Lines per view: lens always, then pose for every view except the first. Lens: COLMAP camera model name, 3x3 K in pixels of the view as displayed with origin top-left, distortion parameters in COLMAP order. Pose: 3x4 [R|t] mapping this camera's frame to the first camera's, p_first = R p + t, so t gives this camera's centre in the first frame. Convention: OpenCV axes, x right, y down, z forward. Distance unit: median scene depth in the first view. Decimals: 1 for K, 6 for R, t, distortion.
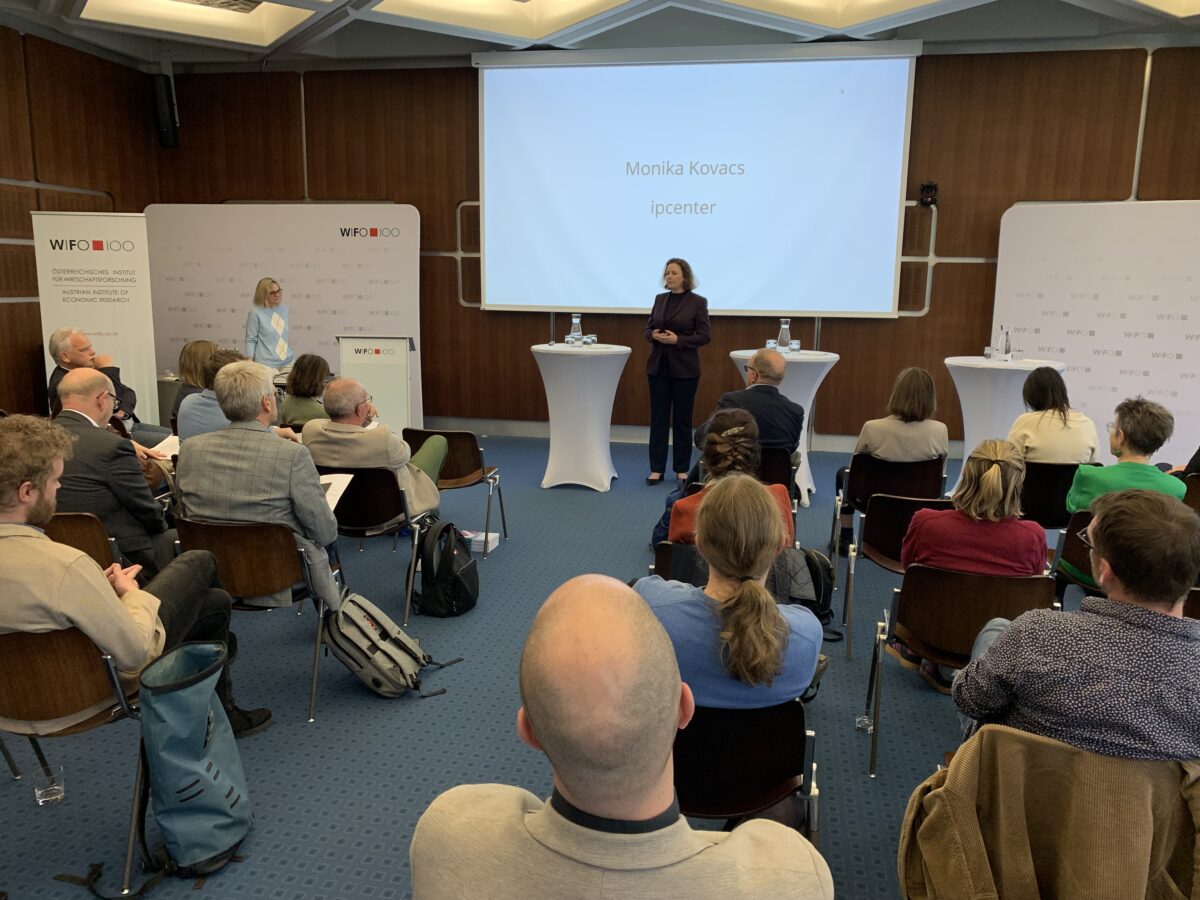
lens RADIAL K [[926.6, 0, 602.9], [0, 926.6, 444.7], [0, 0, 1]] dist [0.027690, -0.022984]
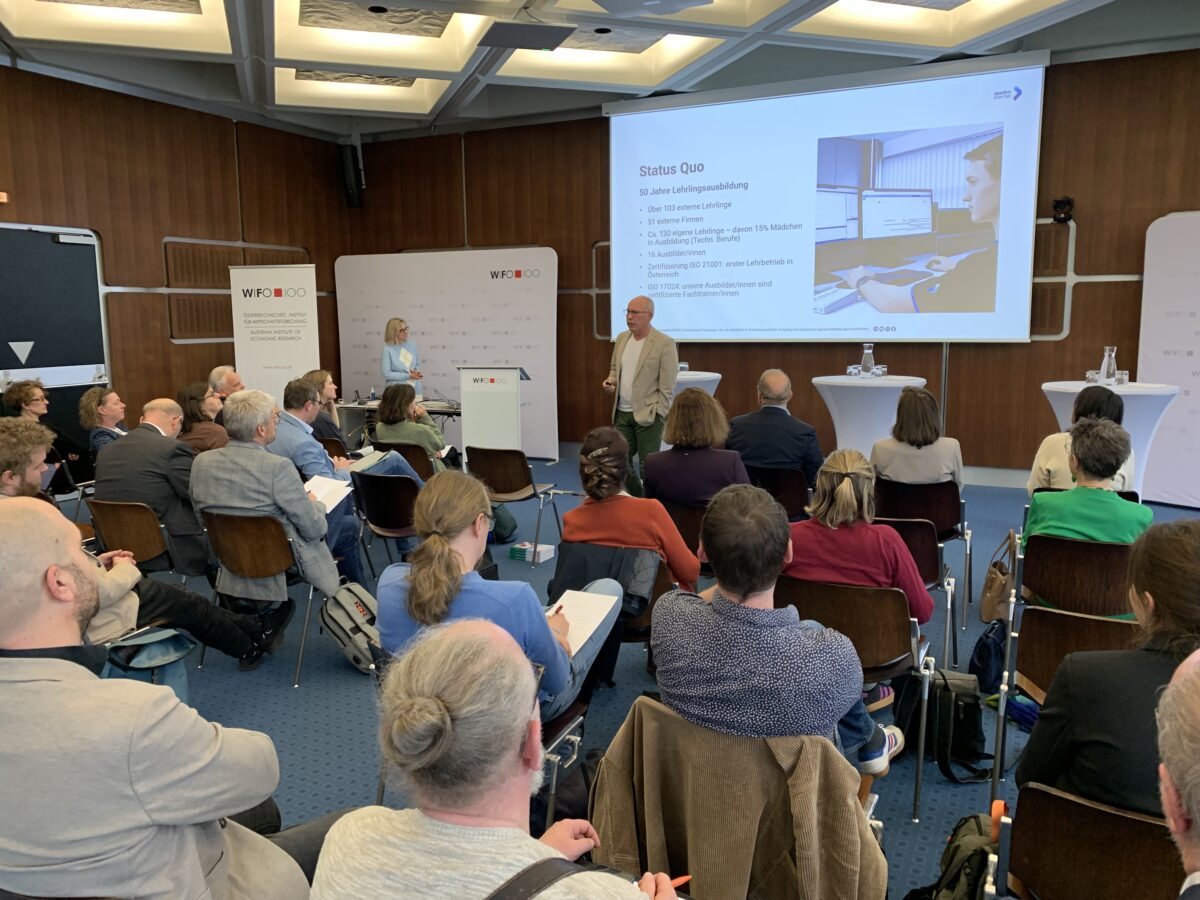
lens RADIAL K [[926.6, 0, 598.7], [0, 926.6, 442.3], [0, 0, 1]] dist [0.027690, -0.022984]
pose [[0.963998, 0.011567, -0.265657, 0.153848], [-0.022381, 0.999038, -0.037714, 0.010380], [0.264965, 0.042302, 0.963330, -0.018414]]
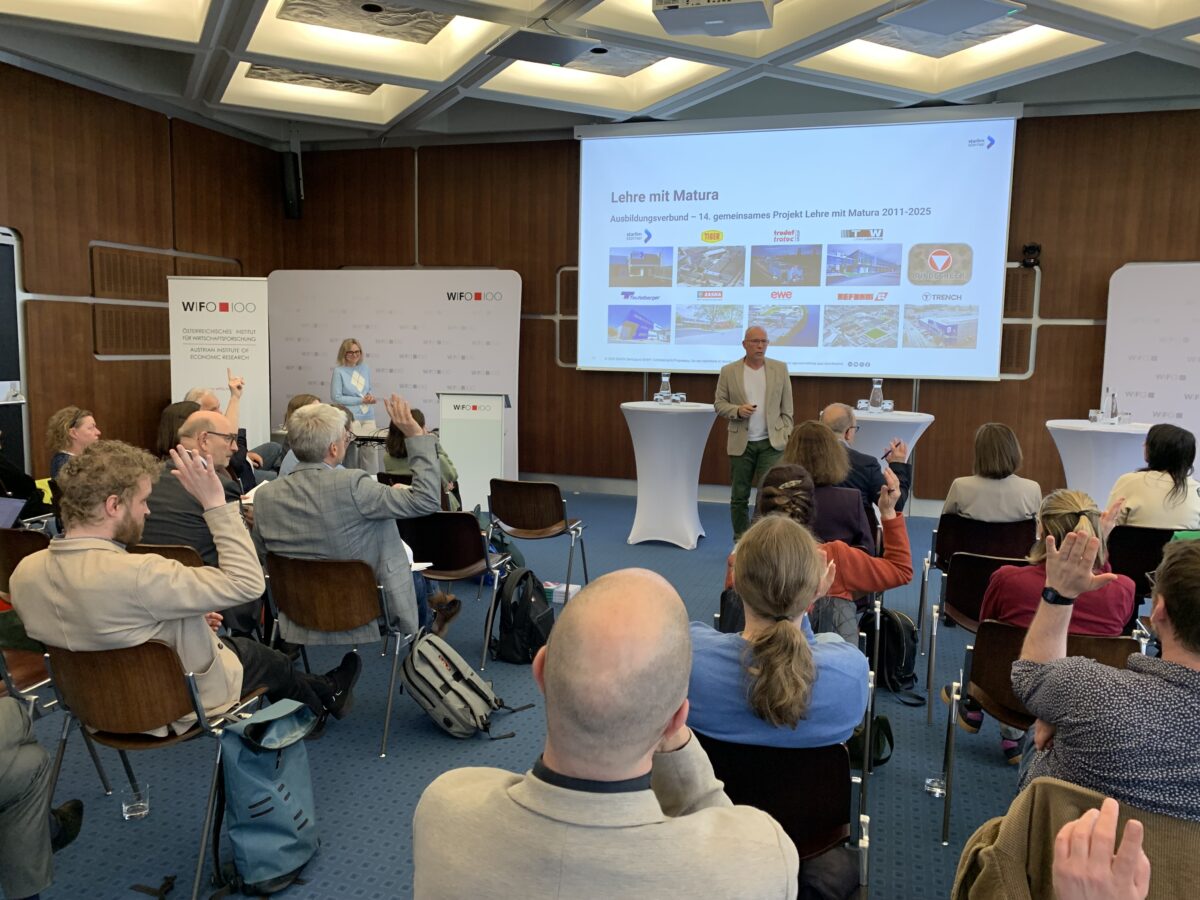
lens RADIAL K [[926.6, 0, 606.7], [0, 926.6, 446.3], [0, 0, 1]] dist [0.027690, -0.022984]
pose [[0.993906, 0.016330, -0.109018, 0.016036], [-0.023820, 0.997418, -0.067751, 0.008267], [0.107631, 0.069935, 0.991728, -0.006471]]
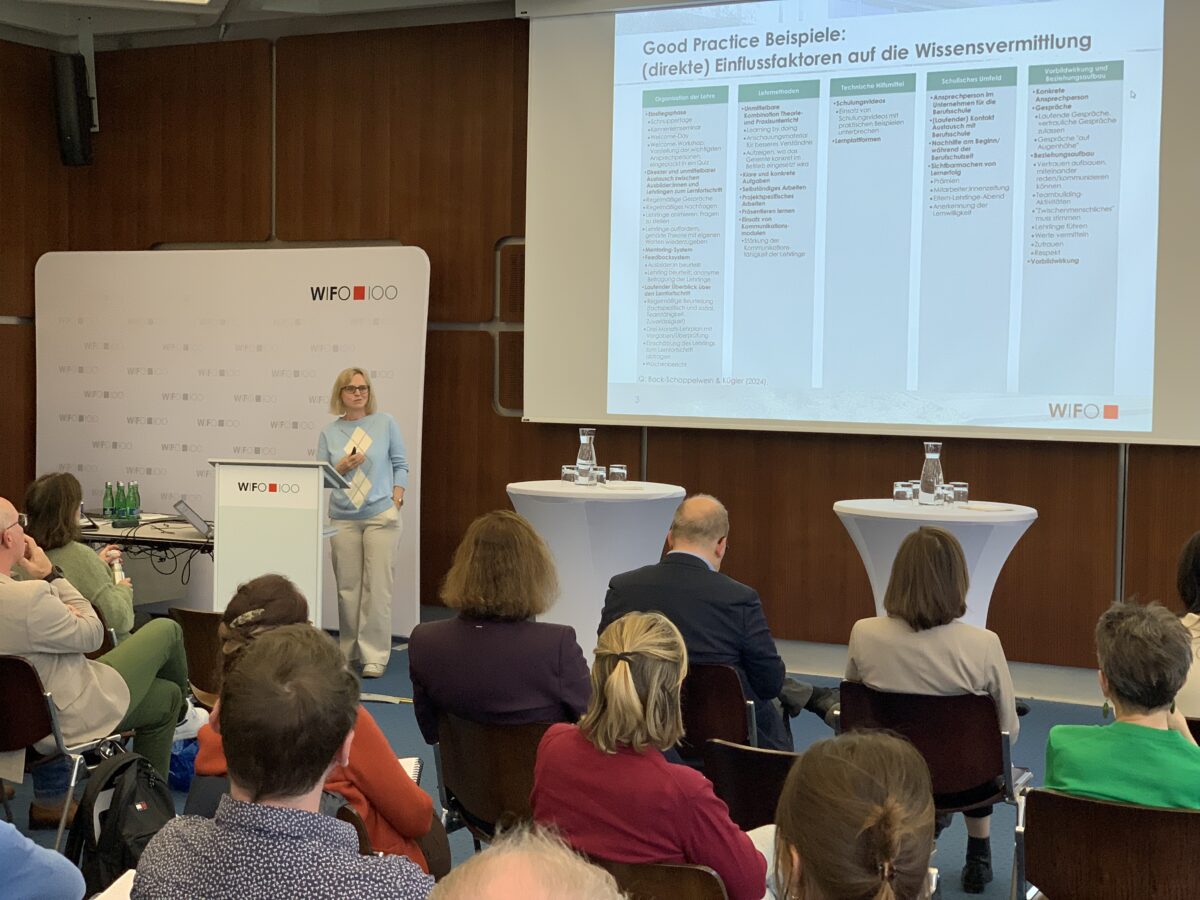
lens RADIAL K [[1808.2, 0, 590.7], [0, 1808.2, 441.9], [0, 0, 1]] dist [0.053930, 0.000000]
pose [[0.956479, 0.013926, -0.291468, 0.261726], [-0.054291, 0.989913, -0.130864, 0.010704], [0.286706, 0.140993, 0.947587, -0.045304]]
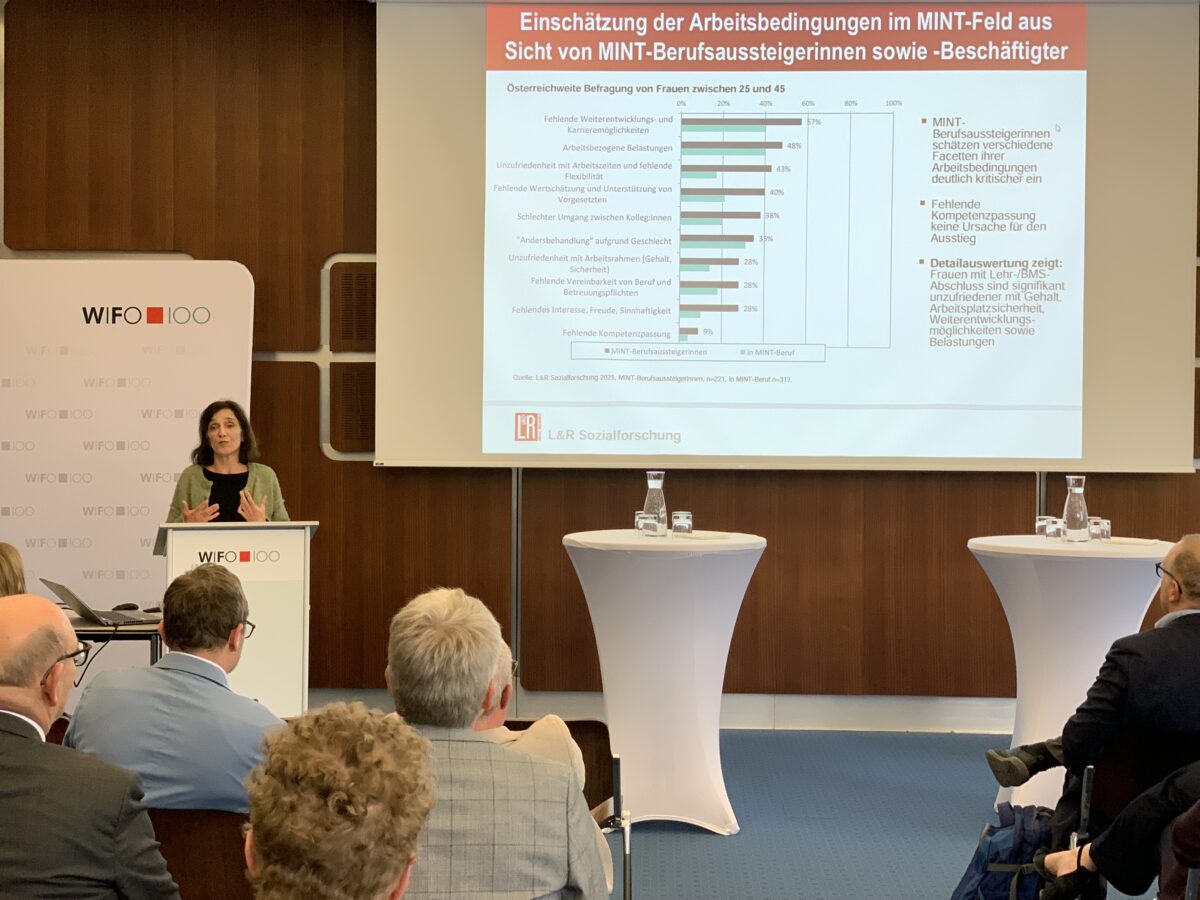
lens RADIAL K [[1808.2, 0, 593.8], [0, 1808.2, 438.2], [0, 0, 1]] dist [0.053930, 0.000000]
pose [[0.986975, -0.011188, 0.160481, -0.192694], [0.036193, 0.987447, -0.153750, -0.008984], [-0.156747, 0.157556, 0.974991, 0.043499]]
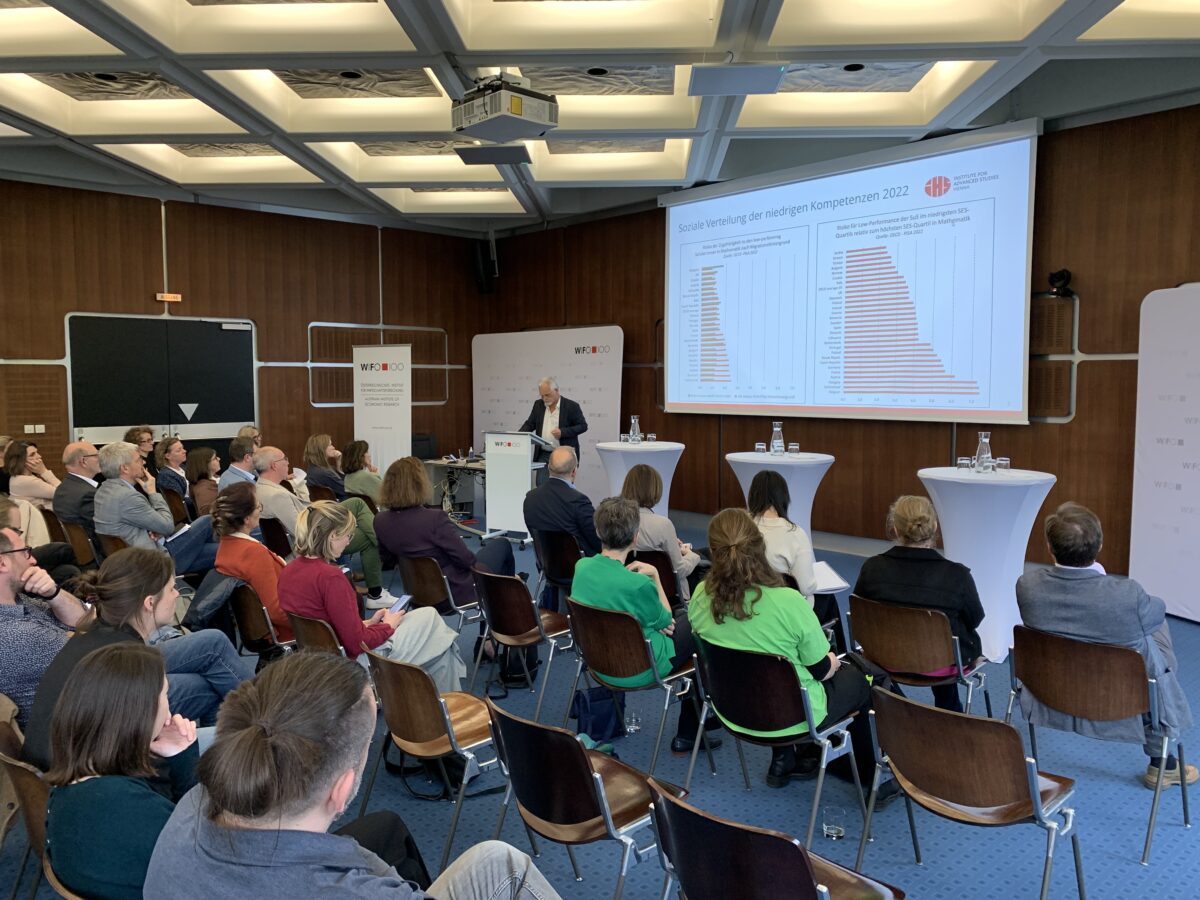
lens RADIAL K [[926.6, 0, 599.1], [0, 926.6, 441.7], [0, 0, 1]] dist [0.027690, -0.022984]
pose [[0.799142, 0.024093, -0.600660, 0.541084], [-0.093424, 0.992034, -0.084504, -0.008947], [0.593839, 0.123646, 0.795027, 0.070811]]
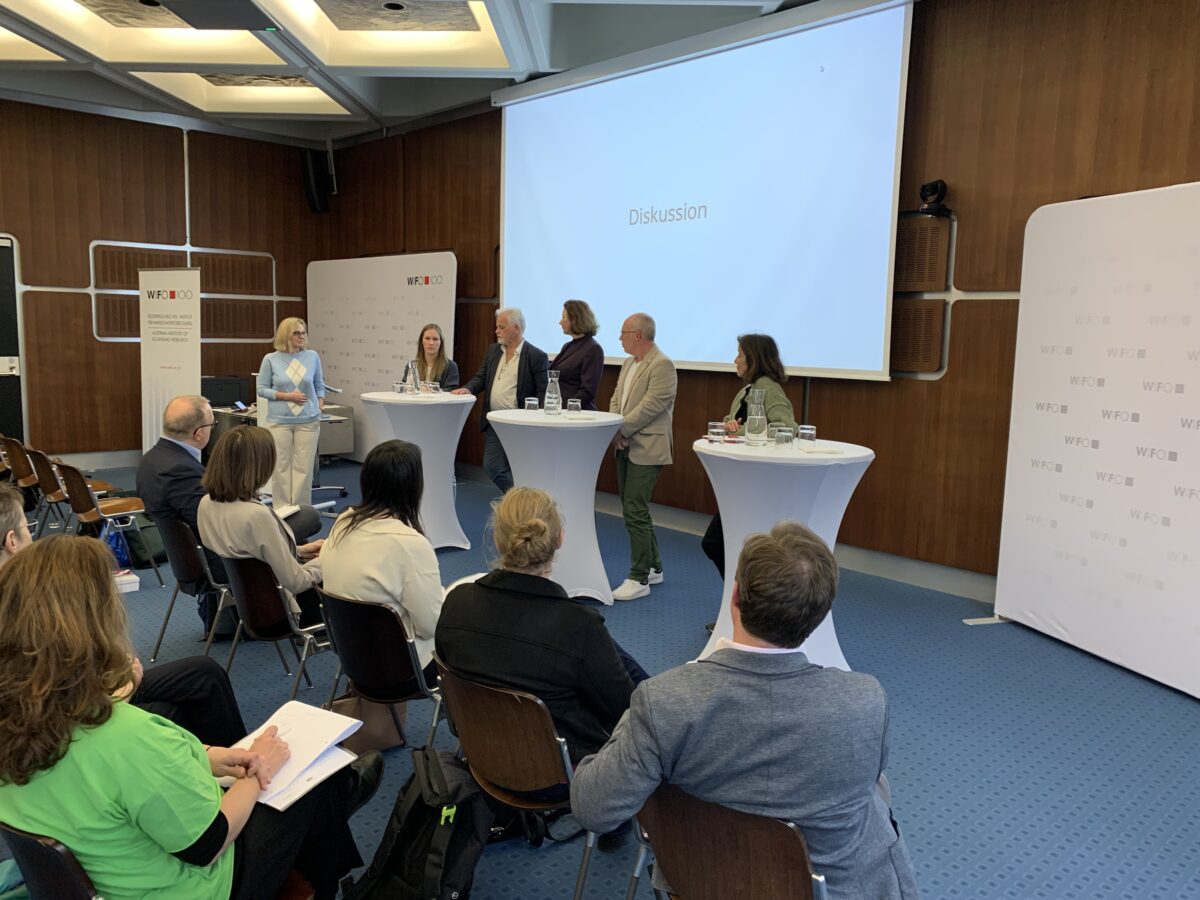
lens RADIAL K [[926.6, 0, 585.6], [0, 926.6, 441.3], [0, 0, 1]] dist [0.027690, -0.022984]
pose [[0.803811, 0.074974, -0.590141, 0.566087], [-0.117038, 0.992569, -0.033313, -0.044902], [0.583258, 0.095846, 0.806612, 0.335608]]
